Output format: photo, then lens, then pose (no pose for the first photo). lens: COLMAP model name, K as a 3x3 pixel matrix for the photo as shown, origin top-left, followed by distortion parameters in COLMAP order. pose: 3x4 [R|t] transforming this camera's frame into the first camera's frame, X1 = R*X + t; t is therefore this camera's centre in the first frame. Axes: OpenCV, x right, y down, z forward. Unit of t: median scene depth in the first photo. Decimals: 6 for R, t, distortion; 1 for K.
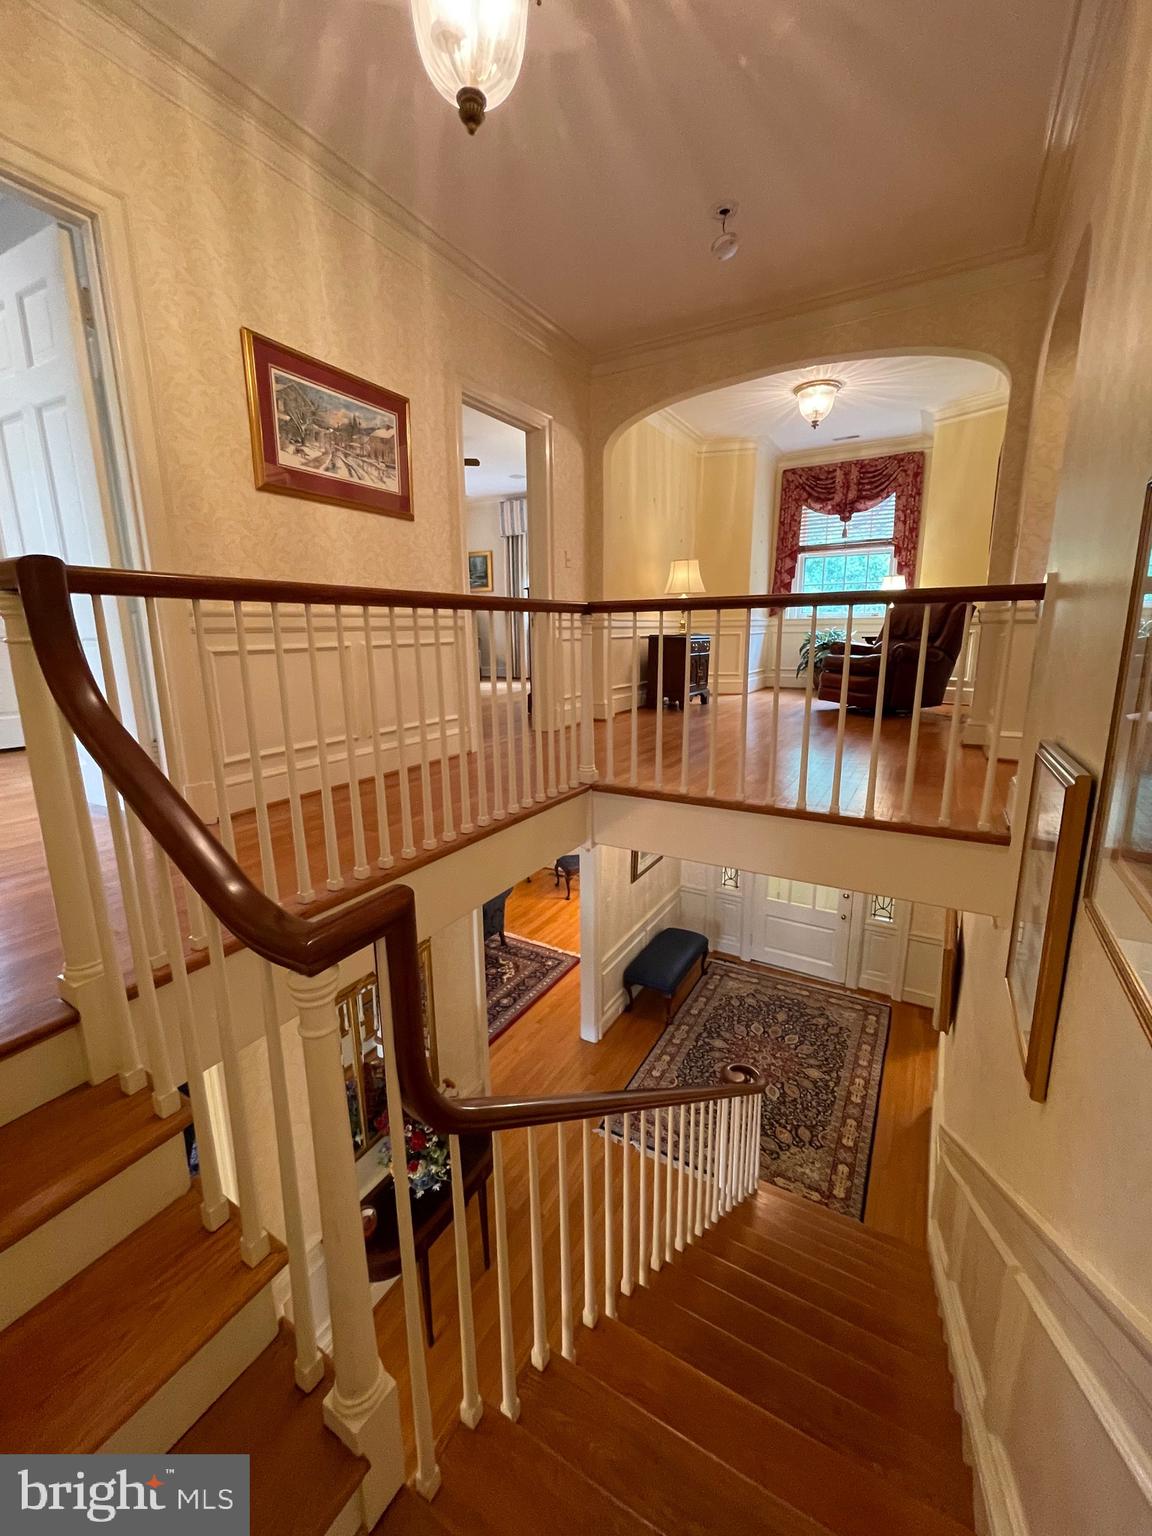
lens RADIAL K [[622.4, 0, 573.1], [0, 622.4, 761.6], [0, 0, 1]] dist [-0.004541, 0.001308]
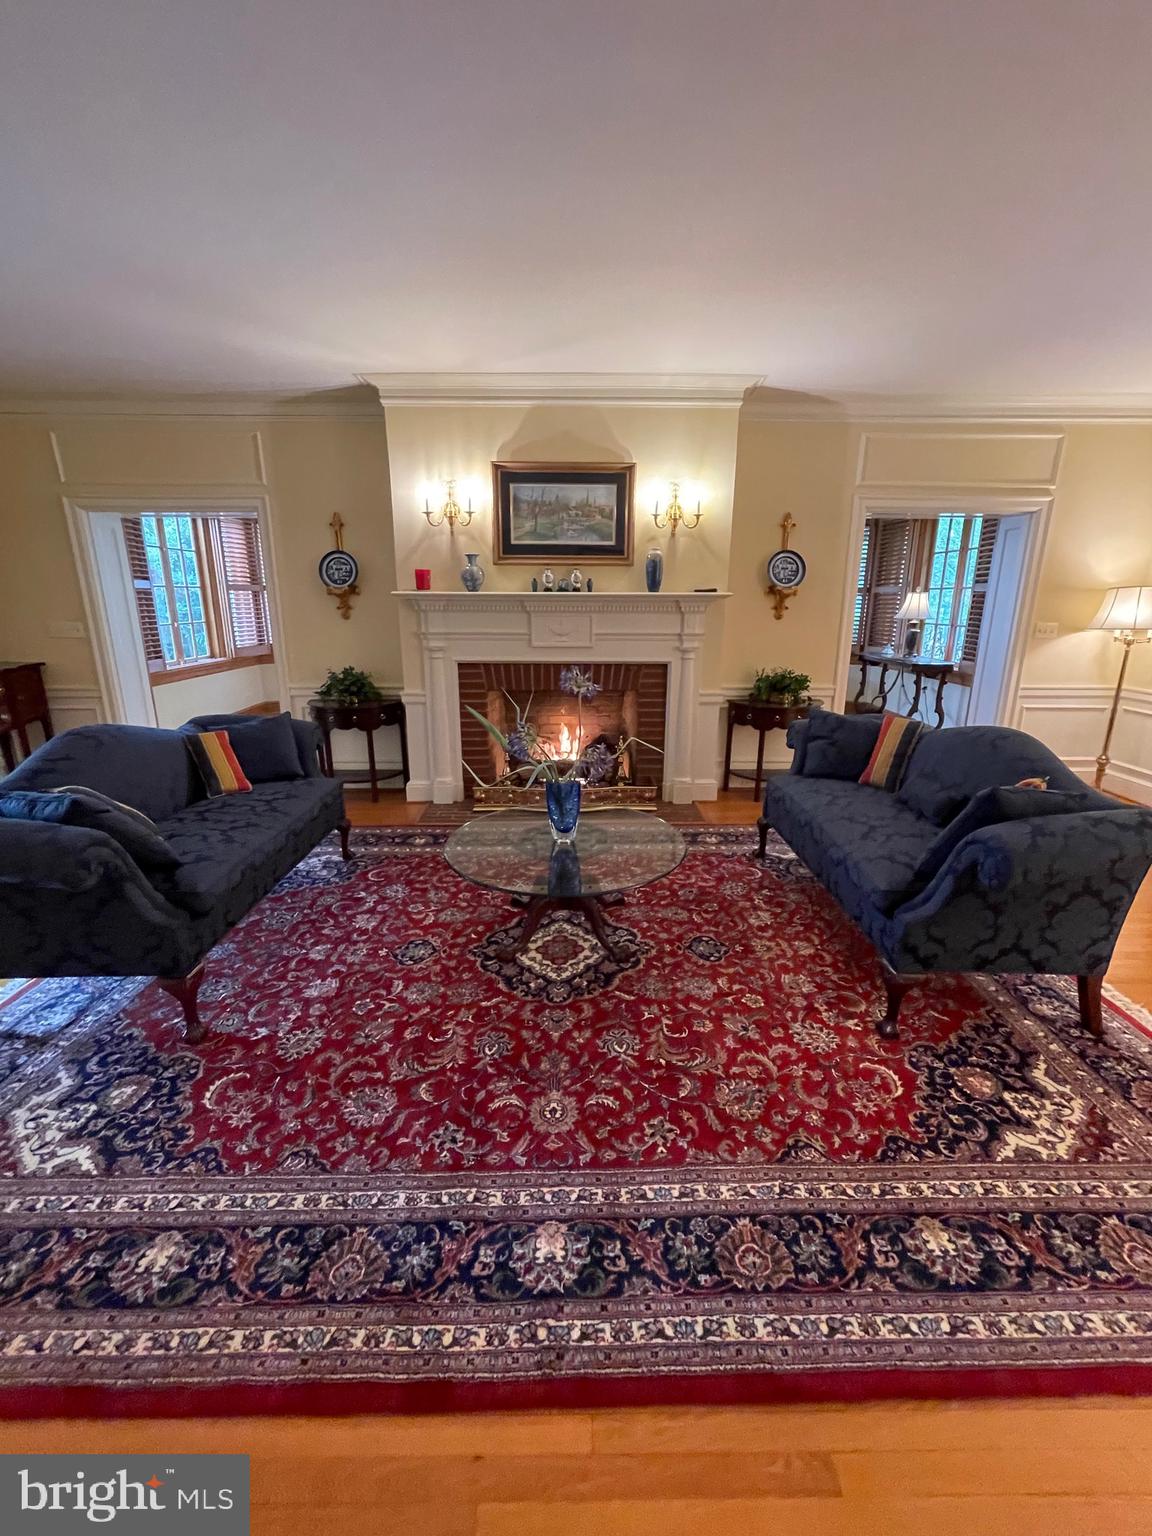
lens RADIAL K [[622.4, 0, 577.4], [0, 622.4, 766.2], [0, 0, 1]] dist [-0.004541, 0.001308]
pose [[0.514027, 0.229461, -0.826513, -0.029304], [-0.182942, 0.970713, 0.155719, 0.192343], [0.838038, 0.071160, 0.540951, 0.695145]]
